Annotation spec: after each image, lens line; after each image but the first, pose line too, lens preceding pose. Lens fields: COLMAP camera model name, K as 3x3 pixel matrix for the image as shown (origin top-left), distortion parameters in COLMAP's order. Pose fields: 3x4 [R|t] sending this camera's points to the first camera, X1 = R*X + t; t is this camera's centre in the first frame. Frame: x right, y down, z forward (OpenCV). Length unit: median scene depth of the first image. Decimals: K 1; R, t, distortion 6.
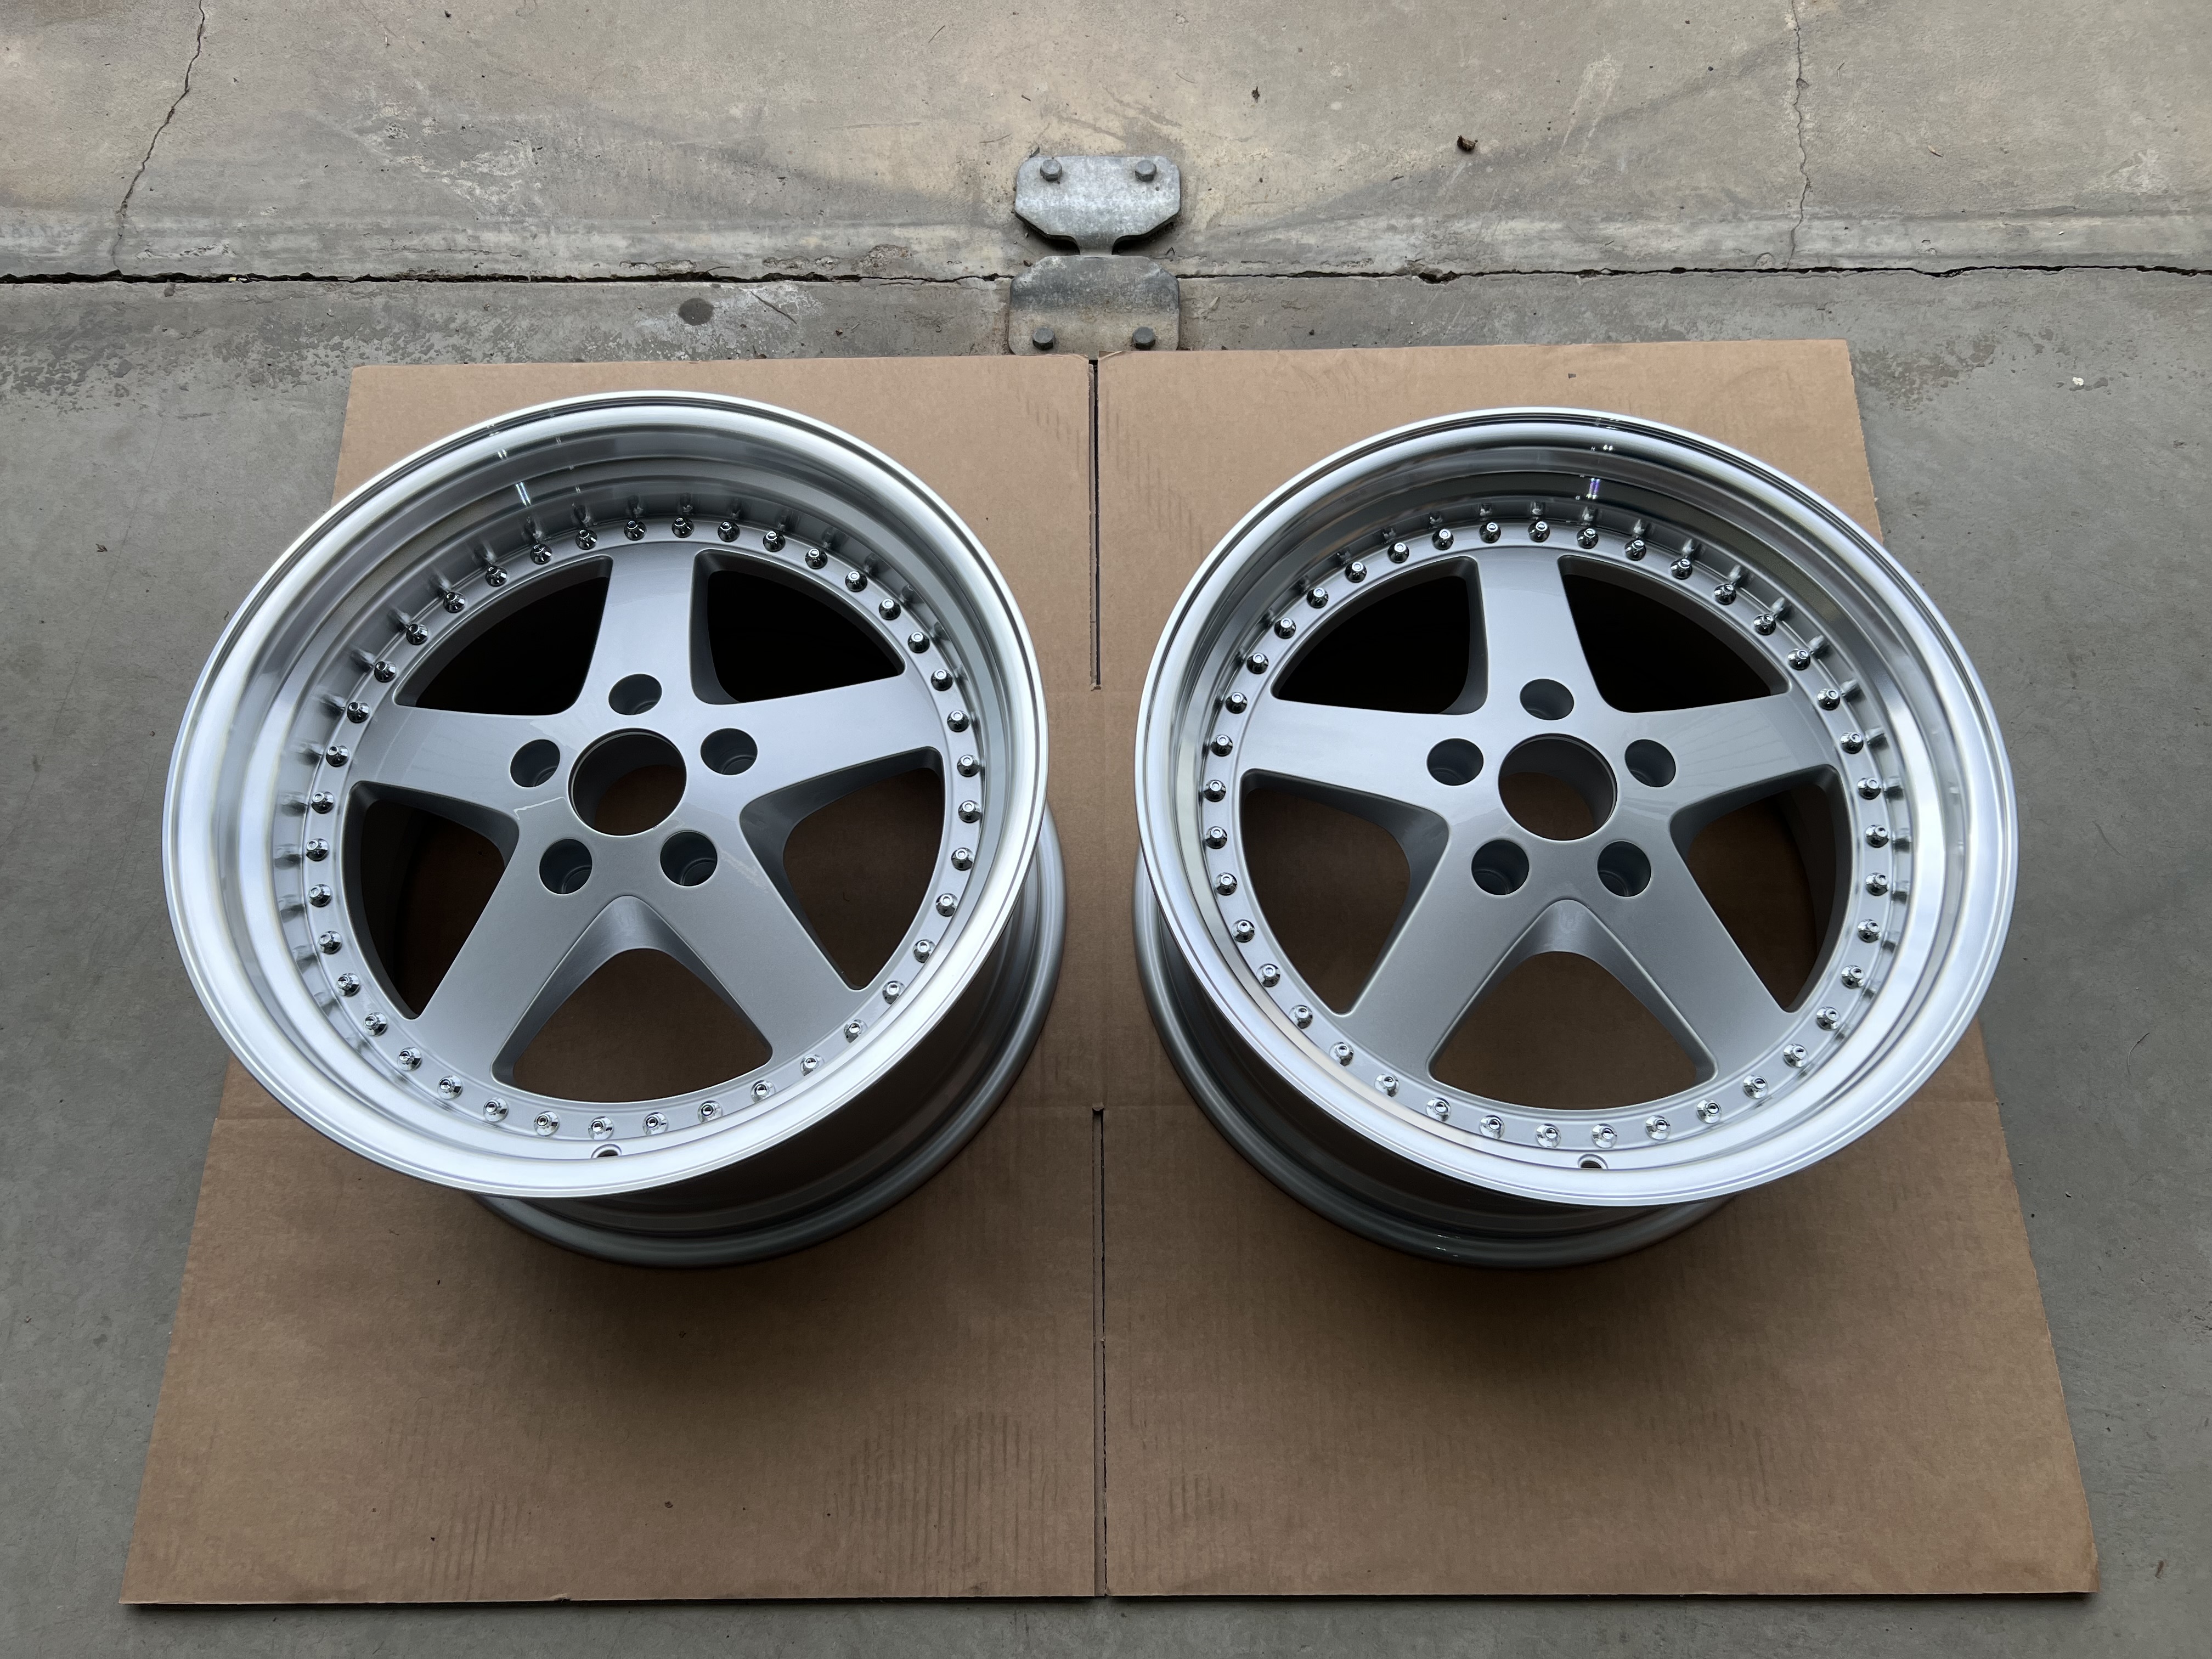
lens RADIAL K [[1672.8, 0, 1084.1], [0, 1672.8, 836.1], [0, 0, 1]] dist [0.045113, -0.054122]
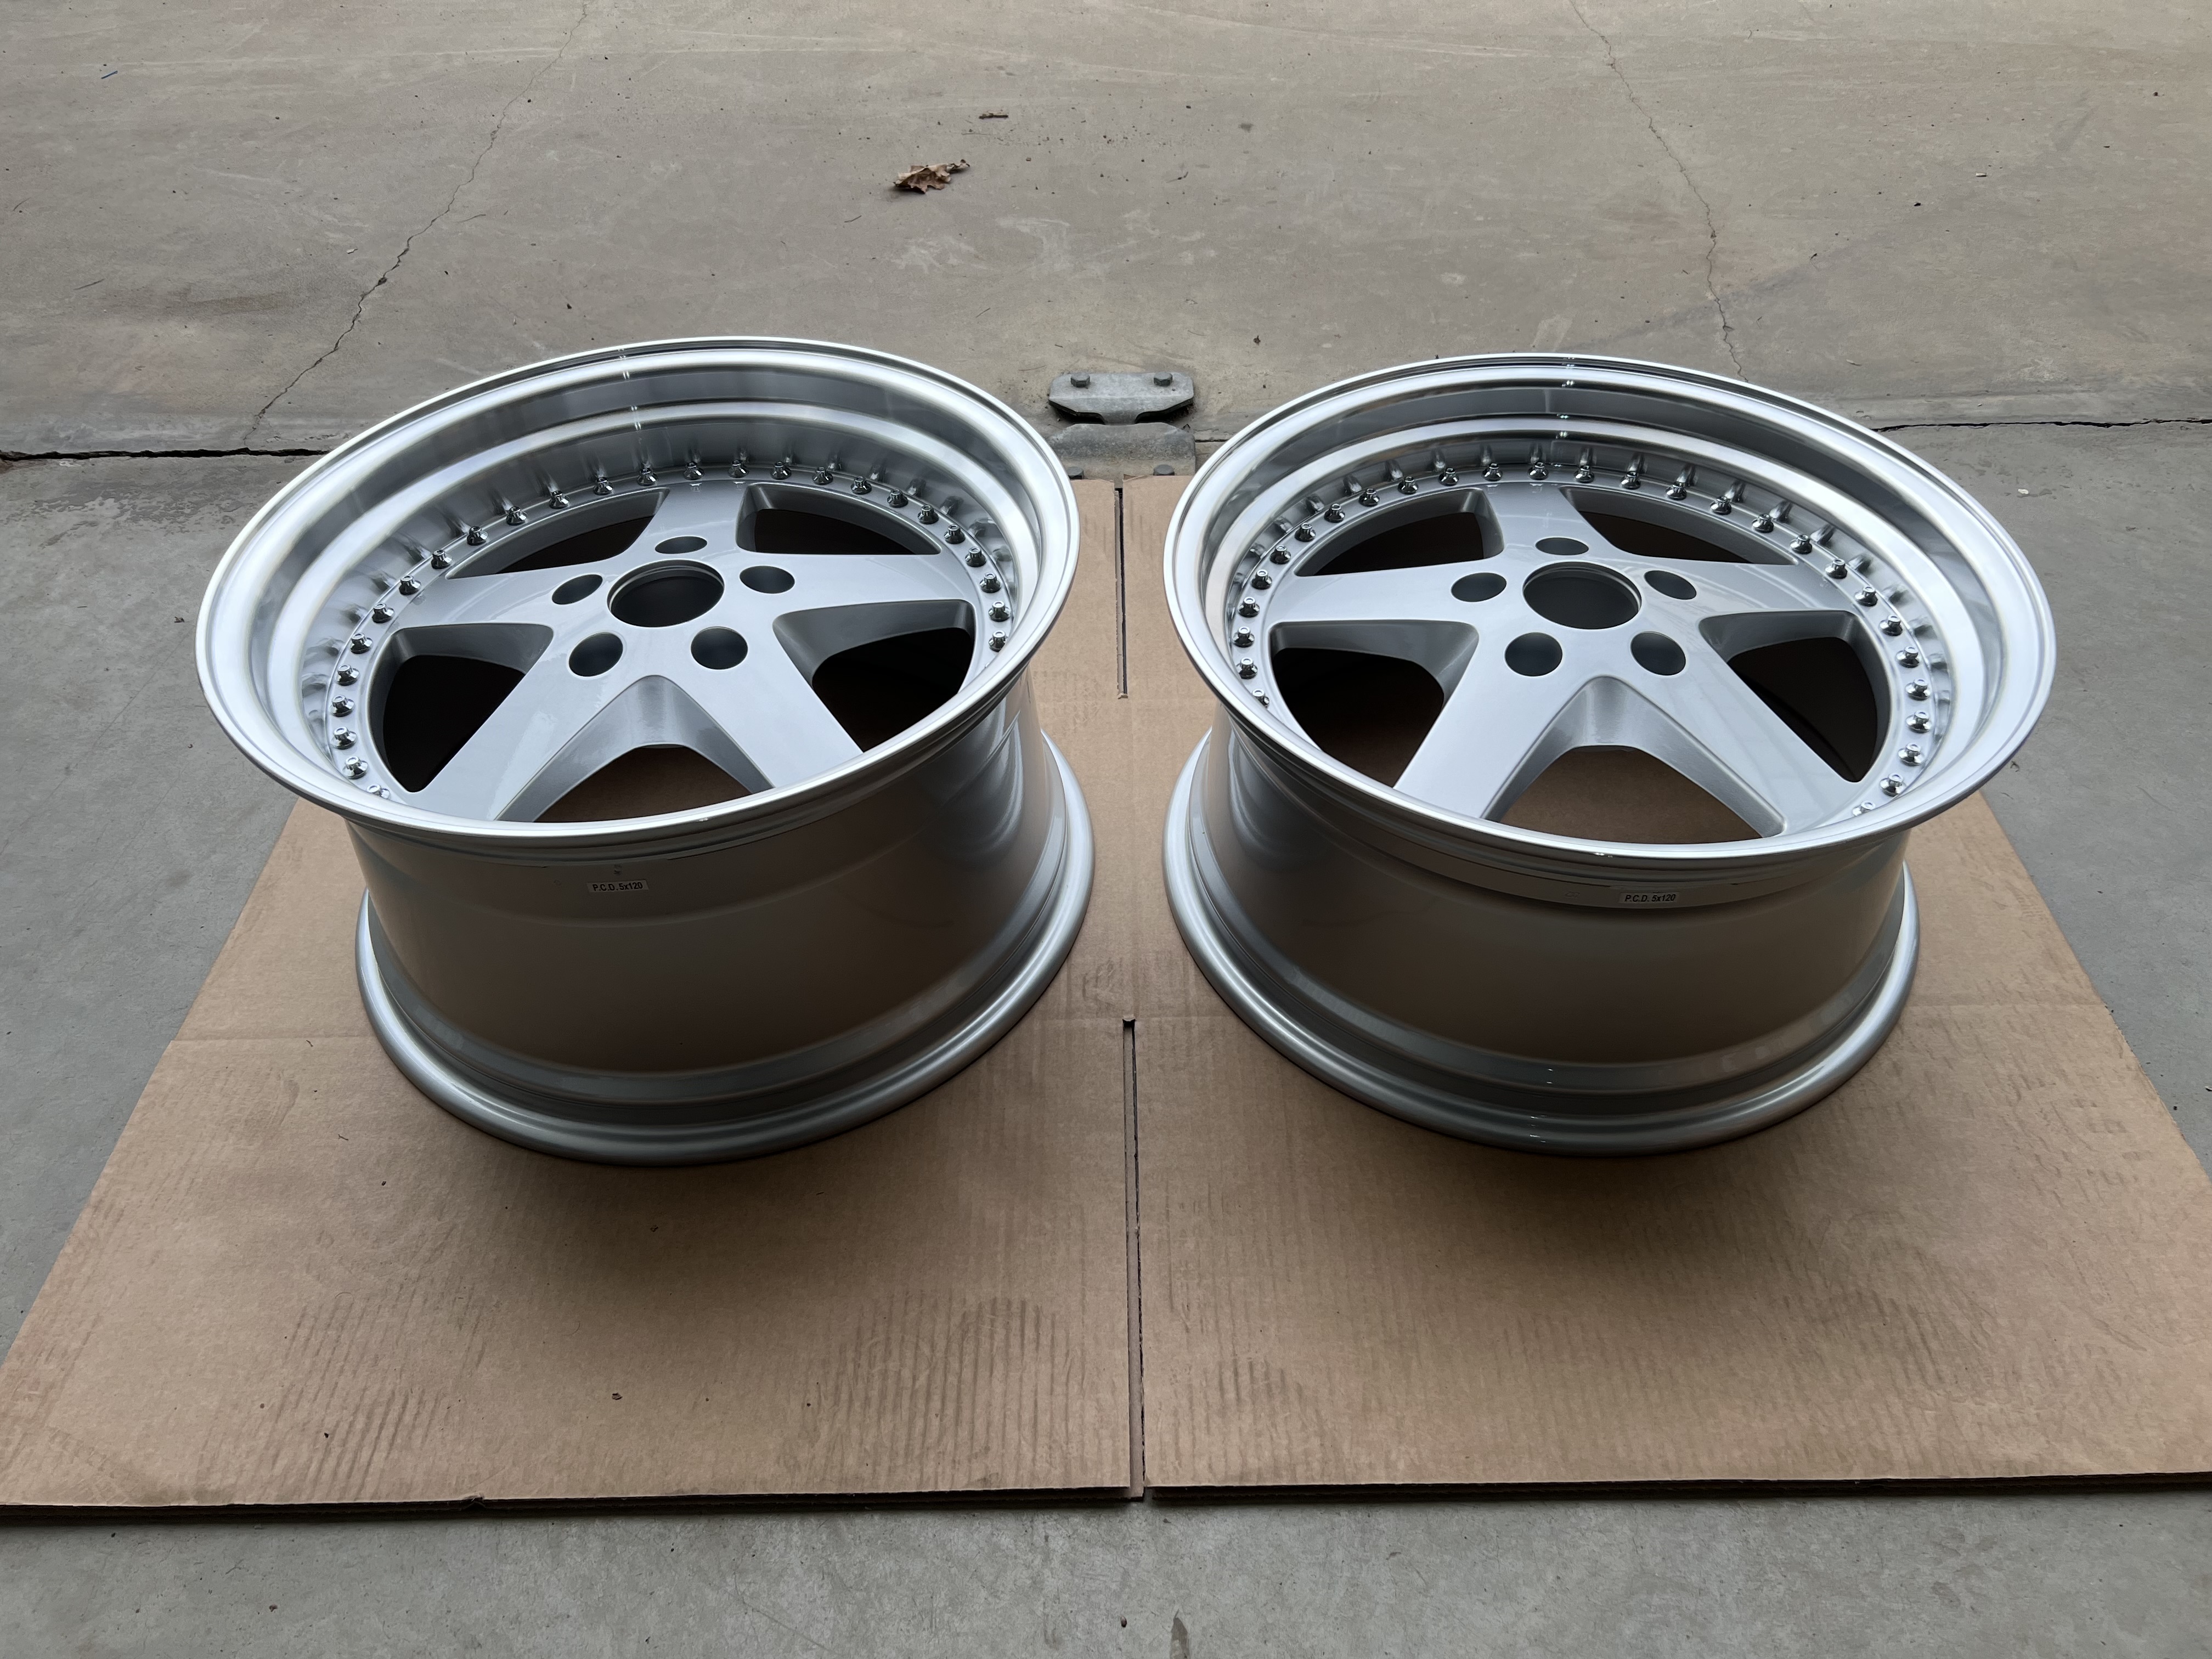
lens RADIAL K [[1672.8, 0, 1091.6], [0, 1672.8, 812.2], [0, 0, 1]] dist [0.045113, -0.054122]
pose [[0.999982, -0.000461, -0.005992, -0.006765], [-0.002116, 0.906176, -0.422894, 0.455656], [0.005625, 0.422899, 0.906159, 0.117963]]
